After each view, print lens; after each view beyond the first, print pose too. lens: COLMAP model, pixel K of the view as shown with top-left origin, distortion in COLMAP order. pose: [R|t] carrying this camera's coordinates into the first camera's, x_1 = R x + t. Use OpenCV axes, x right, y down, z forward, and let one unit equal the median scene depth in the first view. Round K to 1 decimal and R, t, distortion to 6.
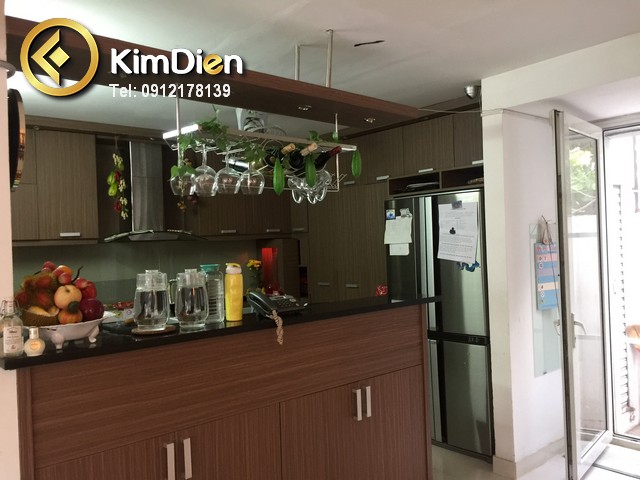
lens RADIAL K [[550.2, 0, 320.3], [0, 550.2, 237.6], [0, 0, 1]] dist [0.059763, -0.079702]
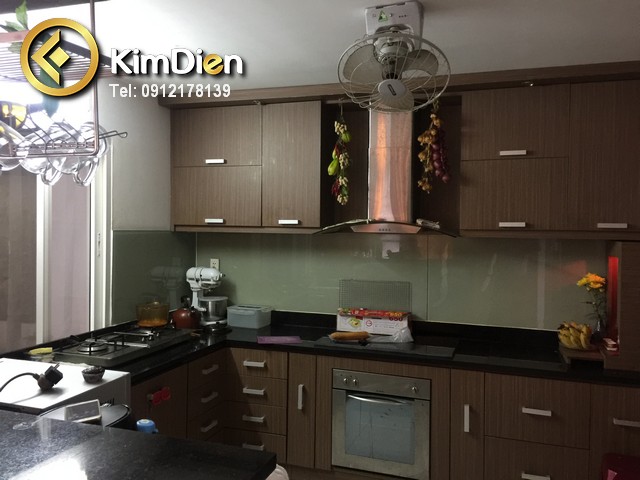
lens RADIAL K [[550.2, 0, 320.1], [0, 550.2, 243.9], [0, 0, 1]] dist [0.059763, -0.079702]
pose [[0.524236, 0.059404, -0.849499, 0.292984], [-0.034811, 0.998225, 0.048321, -0.013564], [0.850861, 0.004240, 0.525373, 0.565820]]
